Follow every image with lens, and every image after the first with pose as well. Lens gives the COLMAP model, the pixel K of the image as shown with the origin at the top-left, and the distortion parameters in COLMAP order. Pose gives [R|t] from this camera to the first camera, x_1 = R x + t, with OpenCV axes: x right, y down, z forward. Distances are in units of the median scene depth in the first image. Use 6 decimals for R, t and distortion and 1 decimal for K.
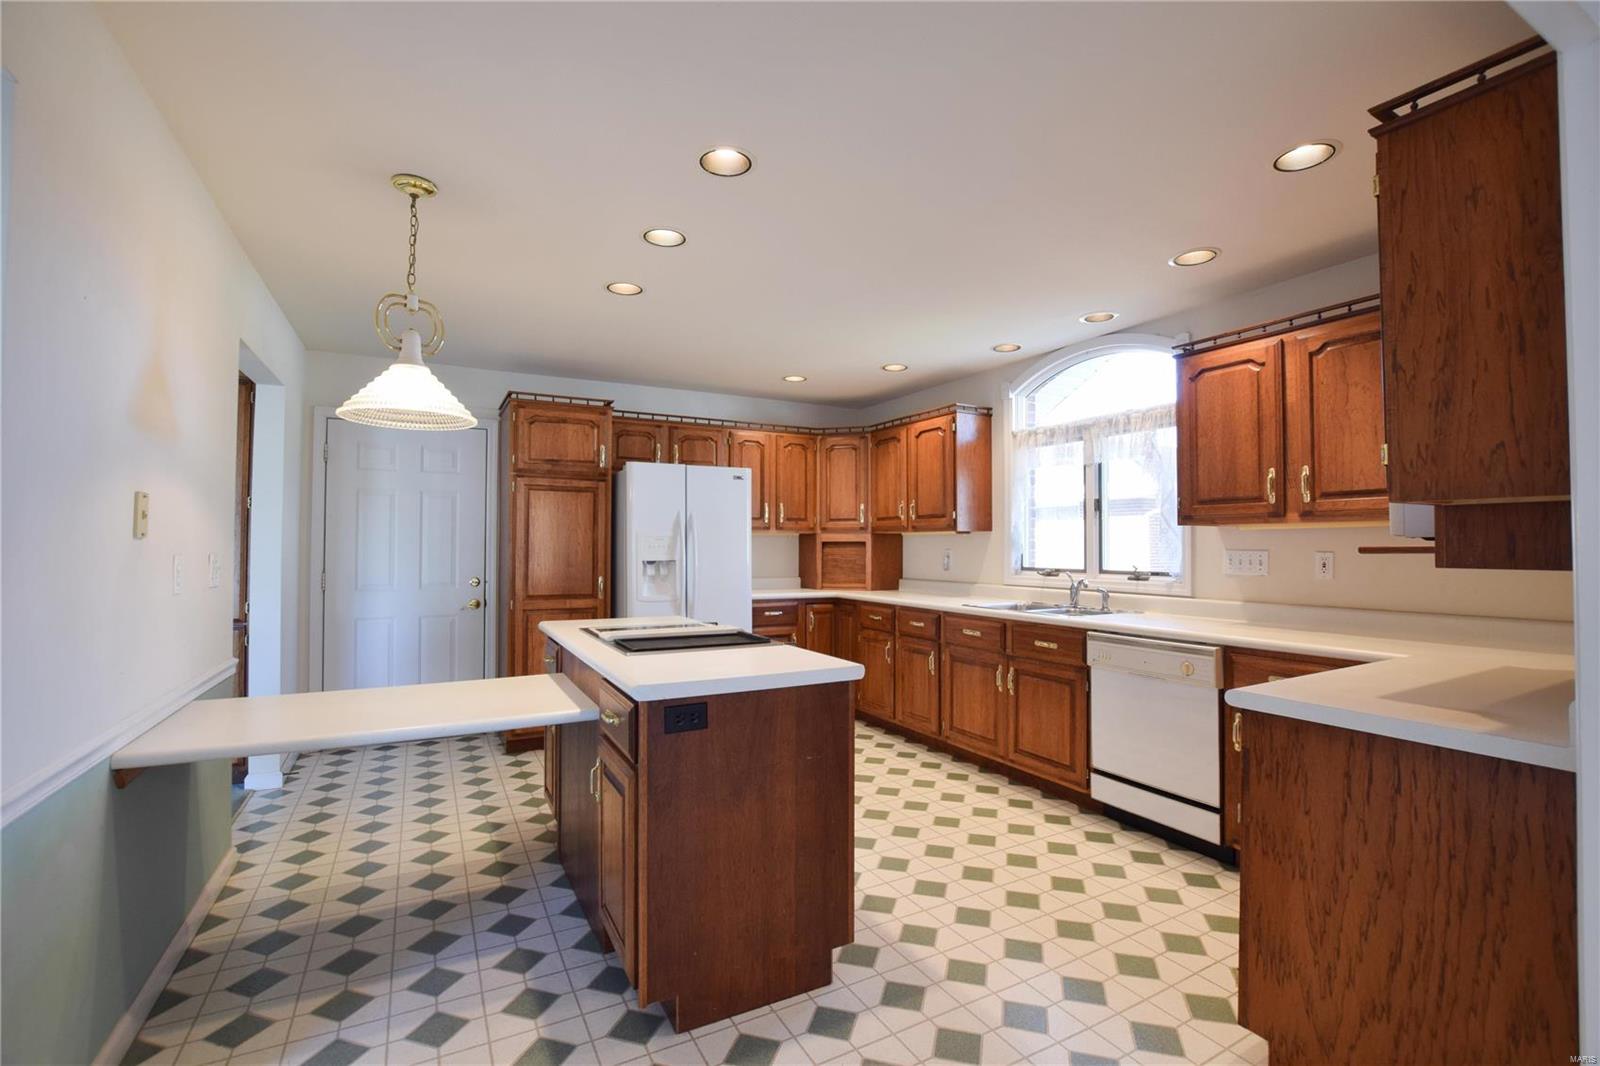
lens RADIAL K [[712.0, 0, 800.0], [0, 712.0, 533.0], [0, 0, 1]] dist [-0.033008, 0.006802]
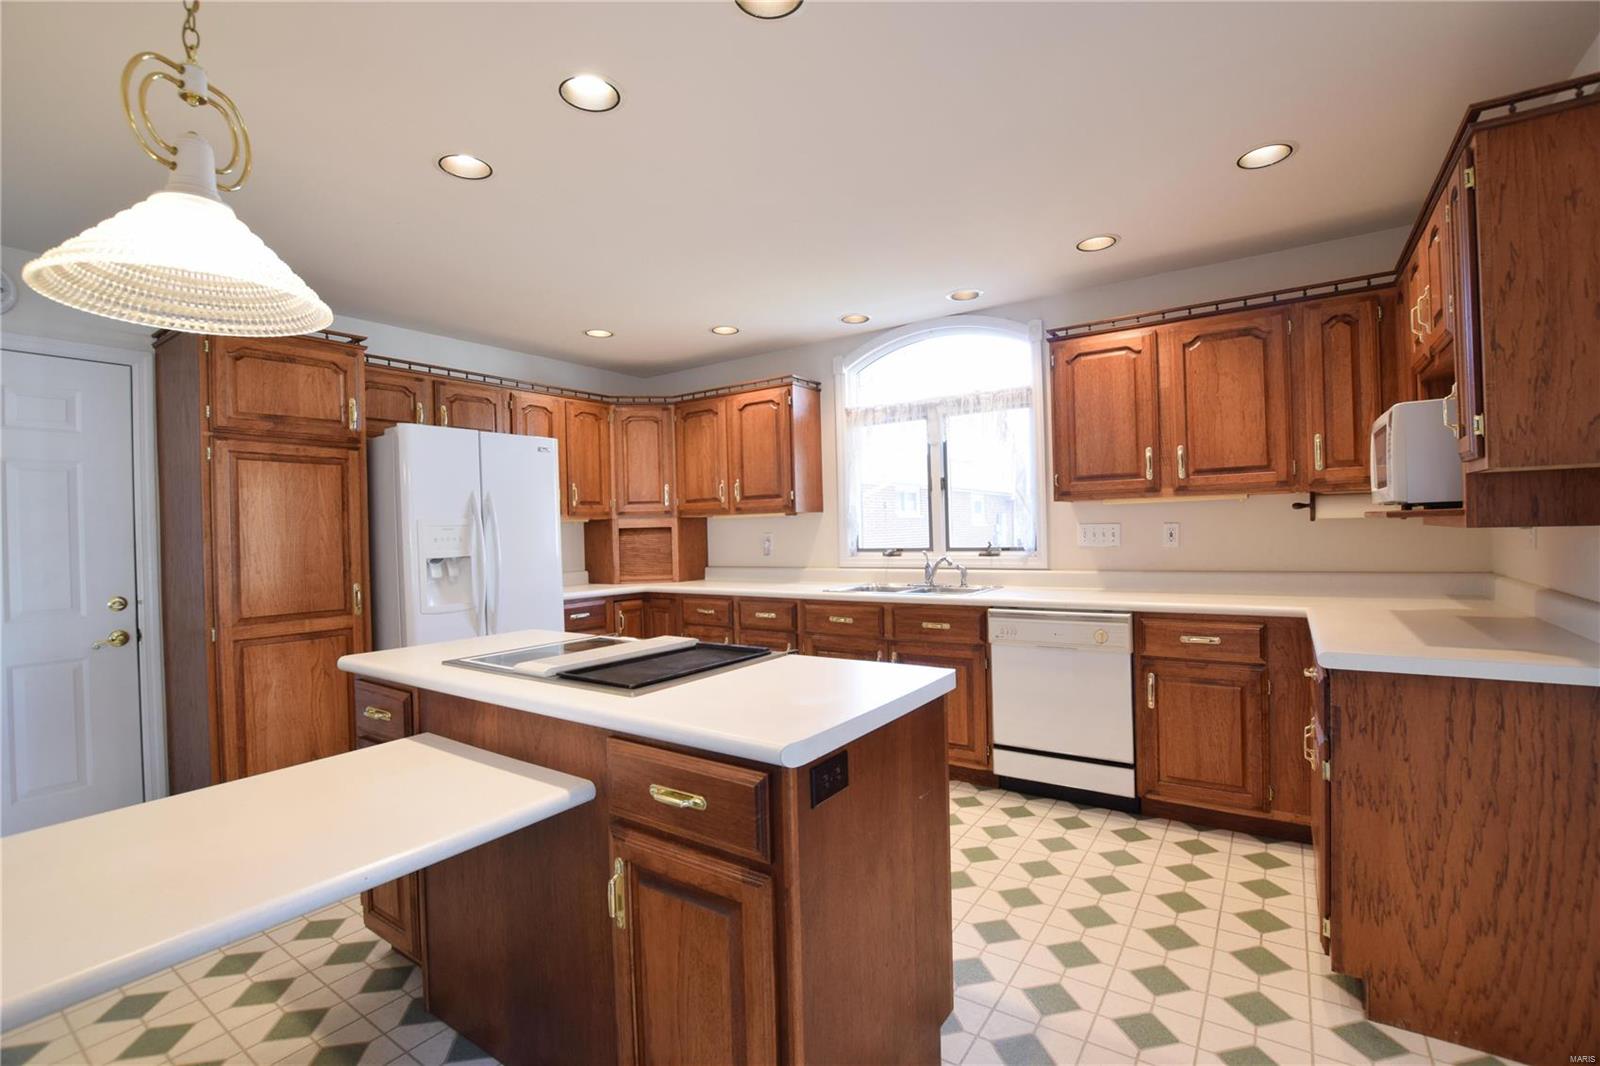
lens RADIAL K [[712.0, 0, 800.0], [0, 712.0, 533.0], [0, 0, 1]] dist [-0.033008, 0.006802]
pose [[0.889794, -0.027637, 0.455524, -0.282502], [0.019885, 0.999565, 0.021803, 0.005677], [-0.455928, -0.010342, 0.889956, 0.234038]]
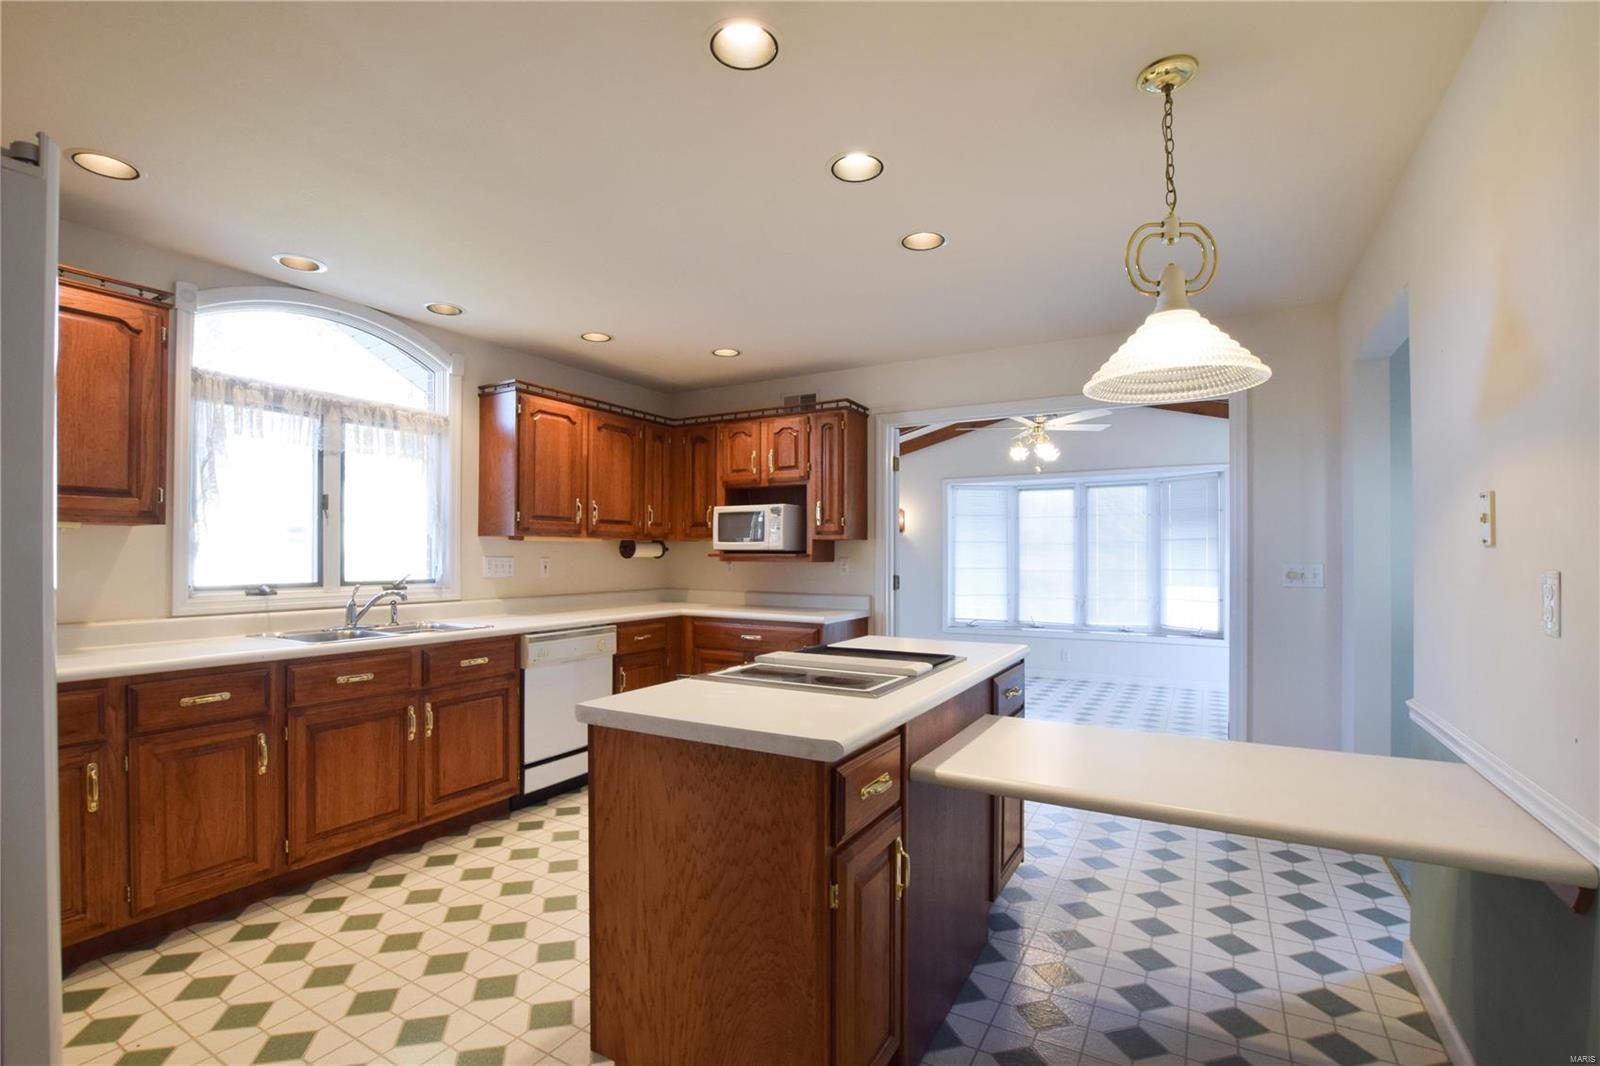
lens RADIAL K [[732.6, 0, 782.9], [0, 732.6, 552.6], [0, 0, 1]] dist [-0.001738, -0.000195]
pose [[-0.514815, 0.000181, 0.857301, -0.717596], [-0.017783, 0.999783, -0.010889, 0.022305], [-0.857117, -0.020852, -0.514700, 1.240853]]
